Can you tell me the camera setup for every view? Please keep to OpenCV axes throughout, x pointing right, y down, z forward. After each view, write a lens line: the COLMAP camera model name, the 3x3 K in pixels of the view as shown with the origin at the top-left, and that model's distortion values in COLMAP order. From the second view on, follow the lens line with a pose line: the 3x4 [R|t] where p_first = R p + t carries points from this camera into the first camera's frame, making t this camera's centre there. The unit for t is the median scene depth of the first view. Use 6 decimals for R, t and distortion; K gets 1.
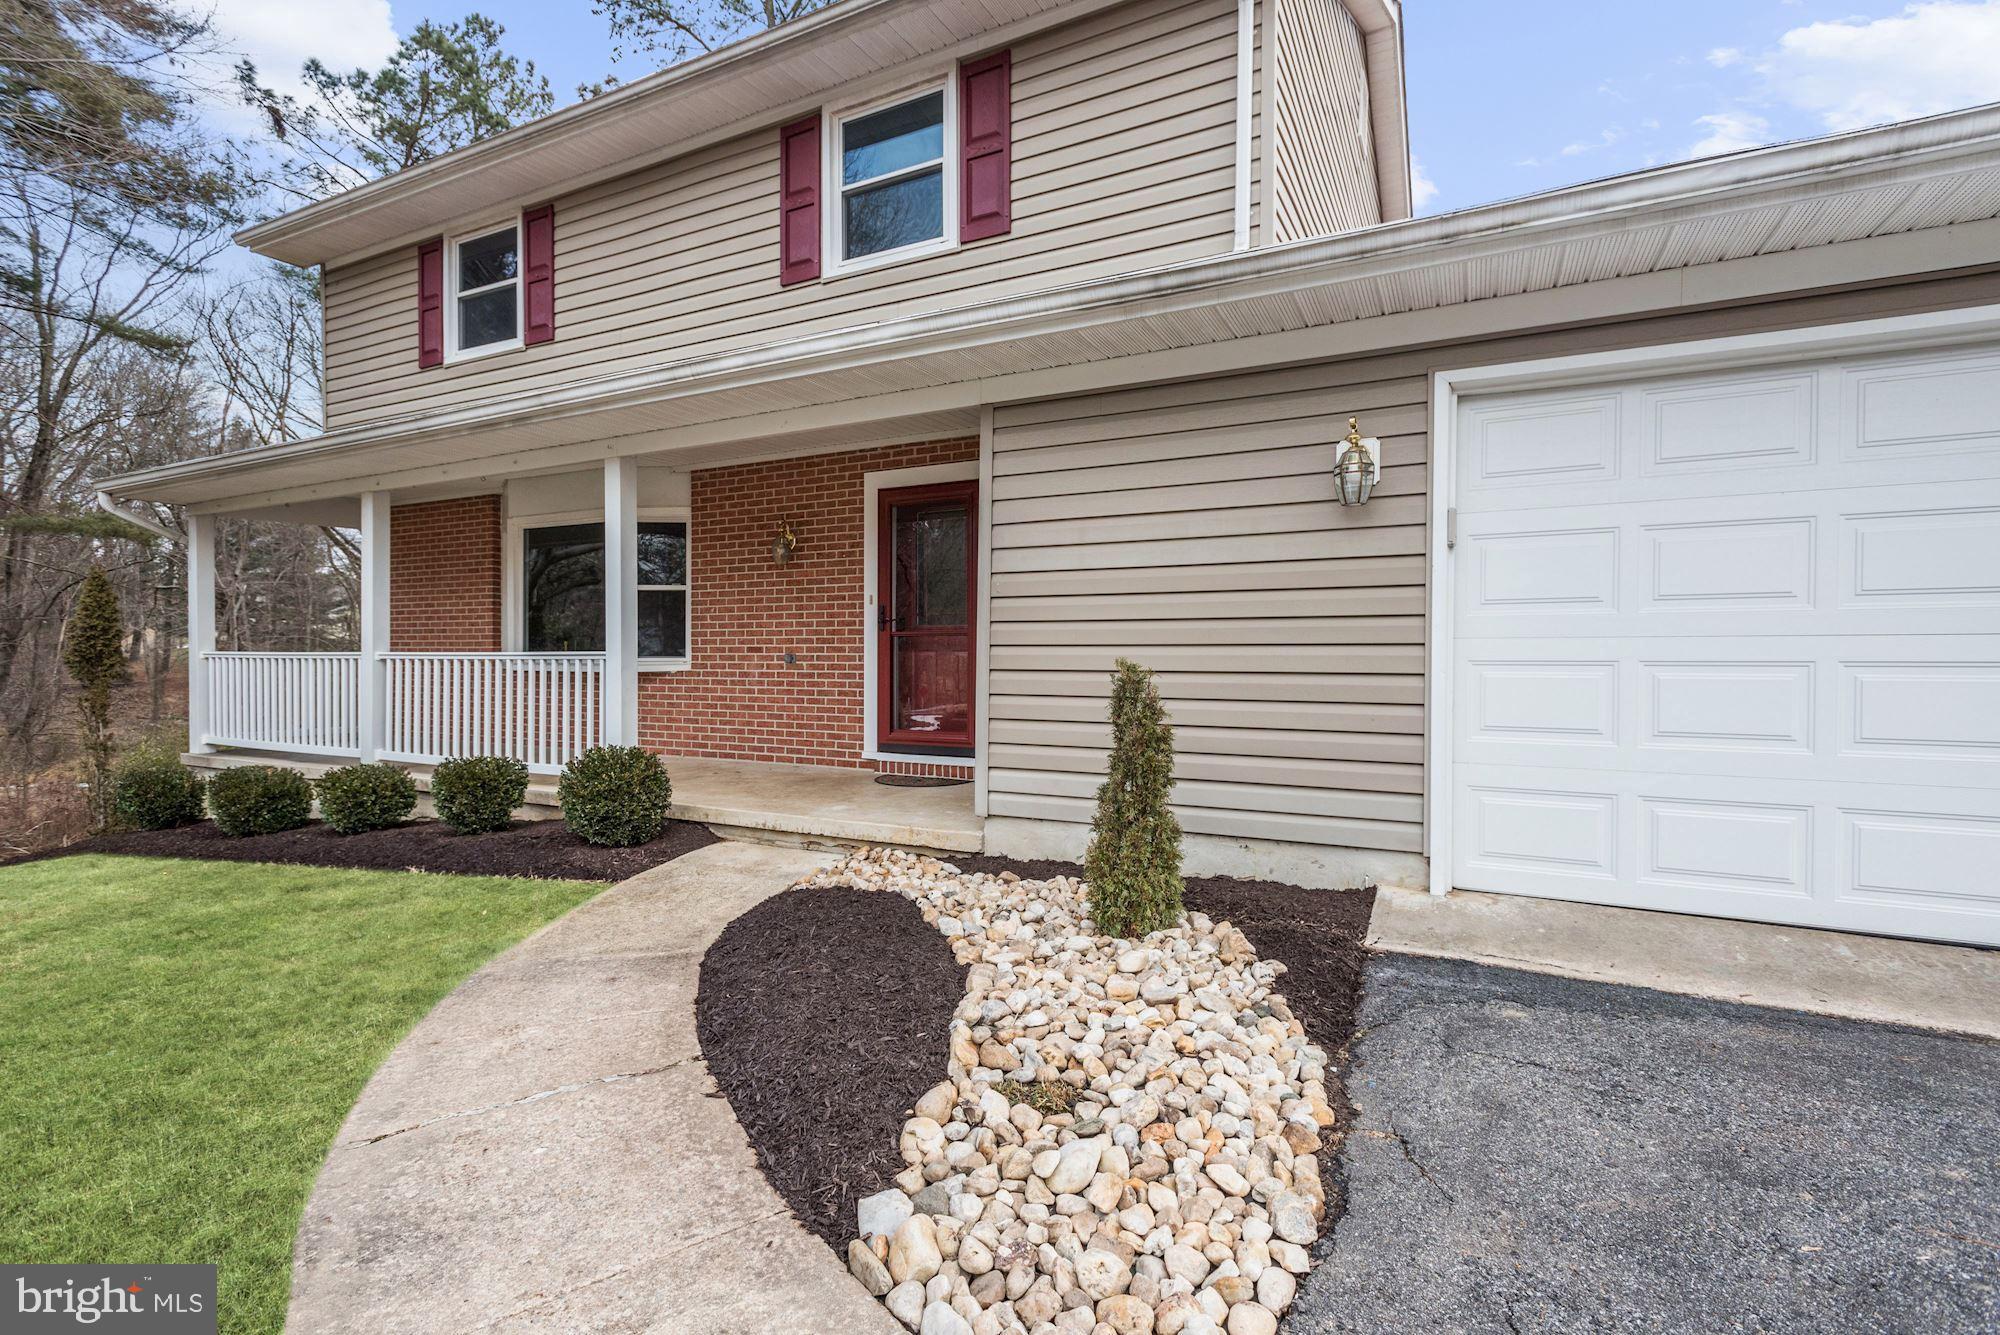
lens RADIAL K [[929.3, 0, 1000.0], [0, 929.3, 667.5], [0, 0, 1]] dist [0.014093, -0.000041]
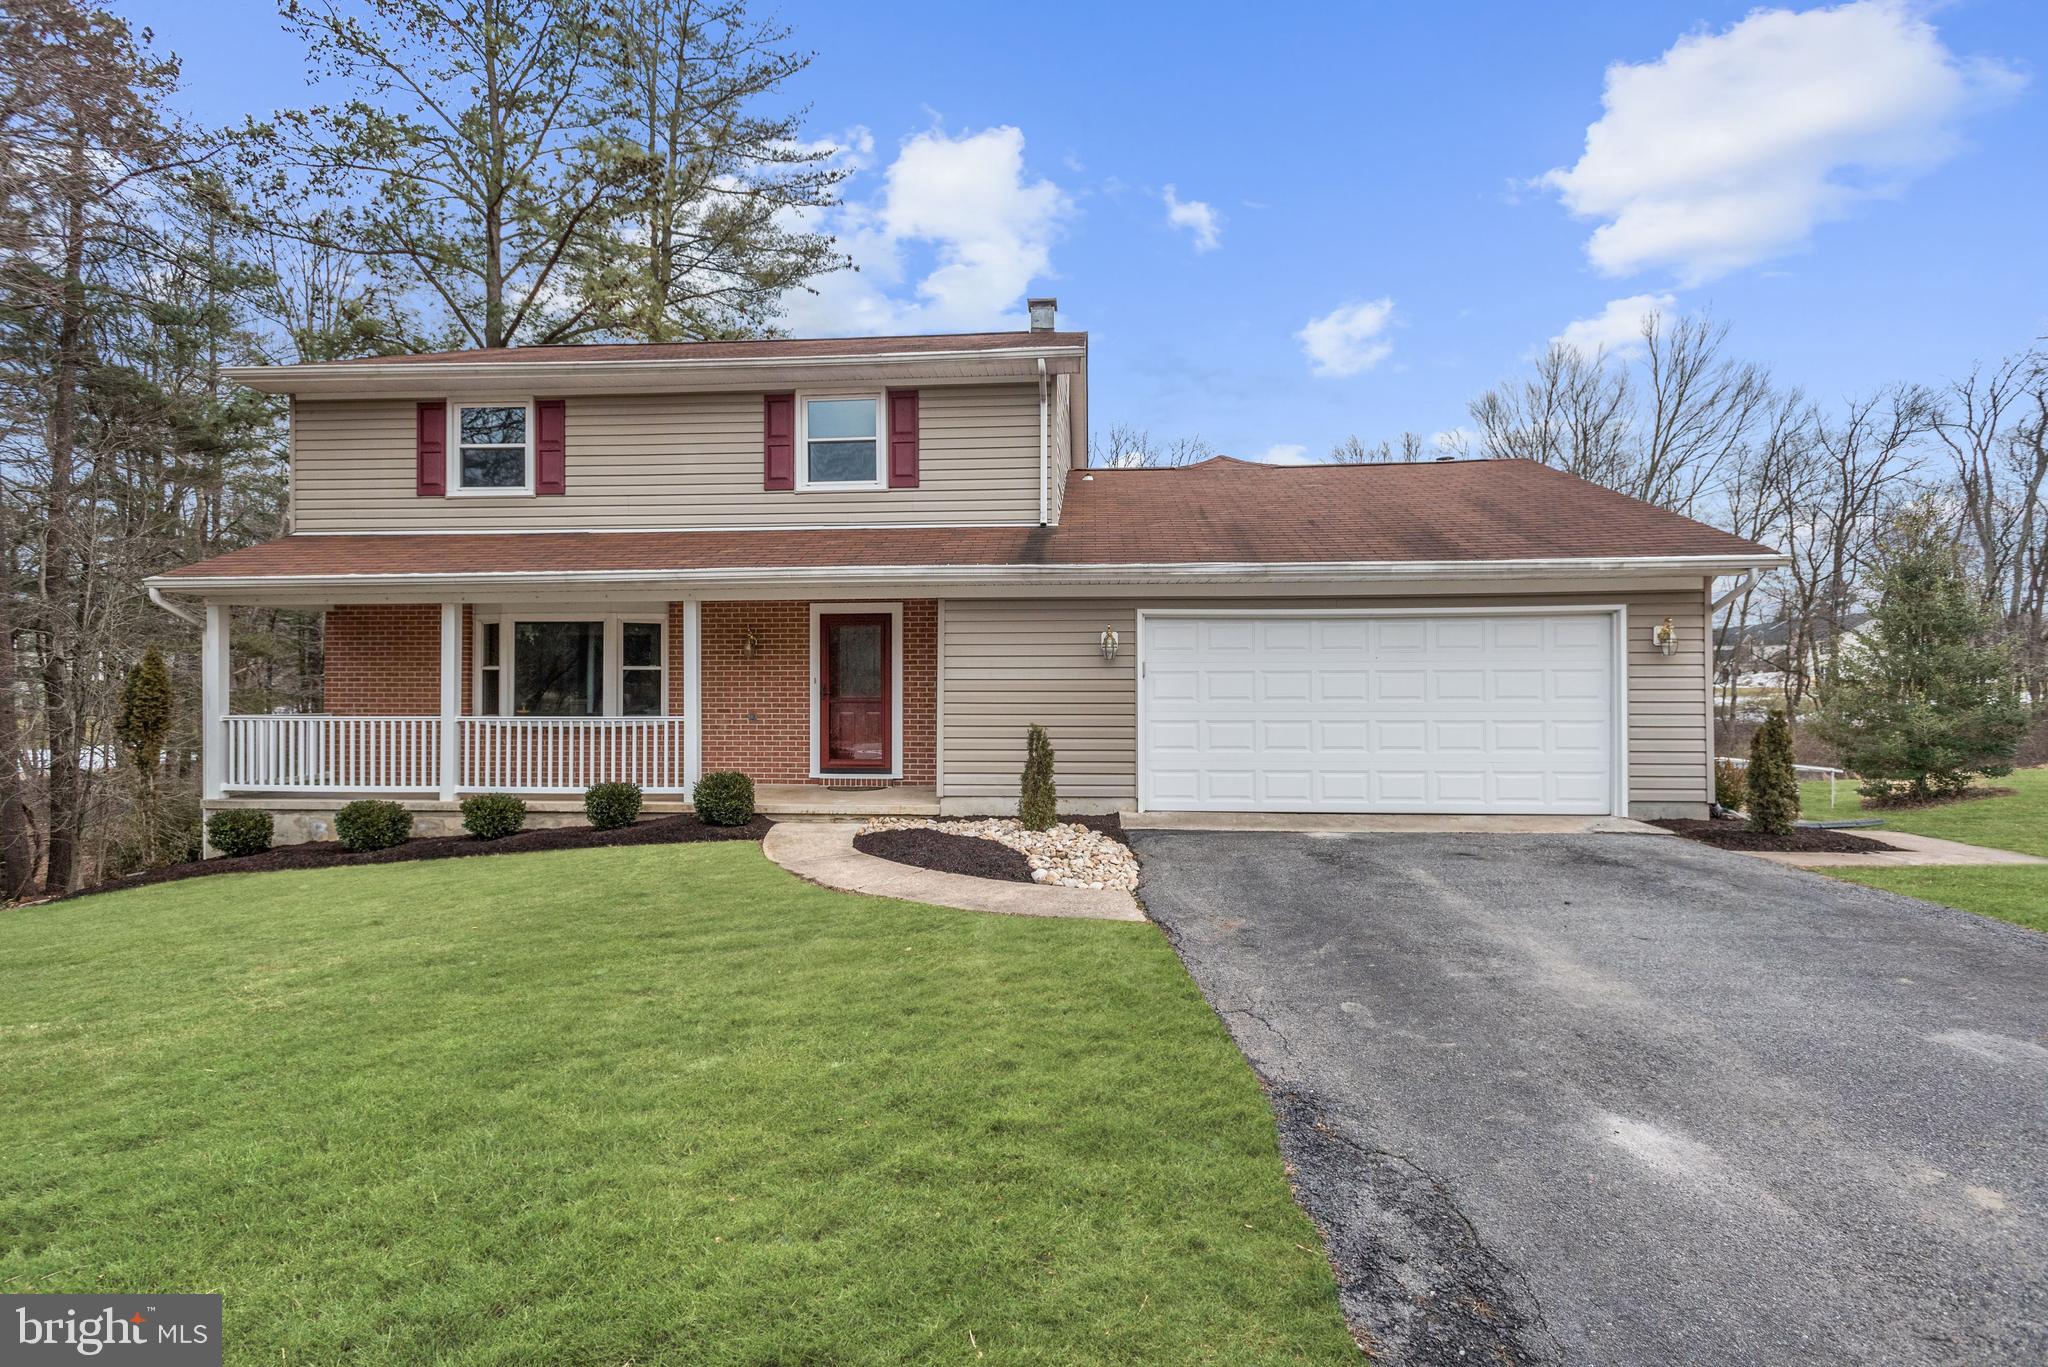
lens RADIAL K [[951.6, 0, 1024.0], [0, 951.6, 683.5], [0, 0, 1]] dist [0.014093, -0.000041]
pose [[0.922097, -0.001024, 0.386957, -0.540060], [0.007753, 0.999845, -0.015829, -0.046451], [-0.386881, 0.017596, 0.921962, -0.833222]]
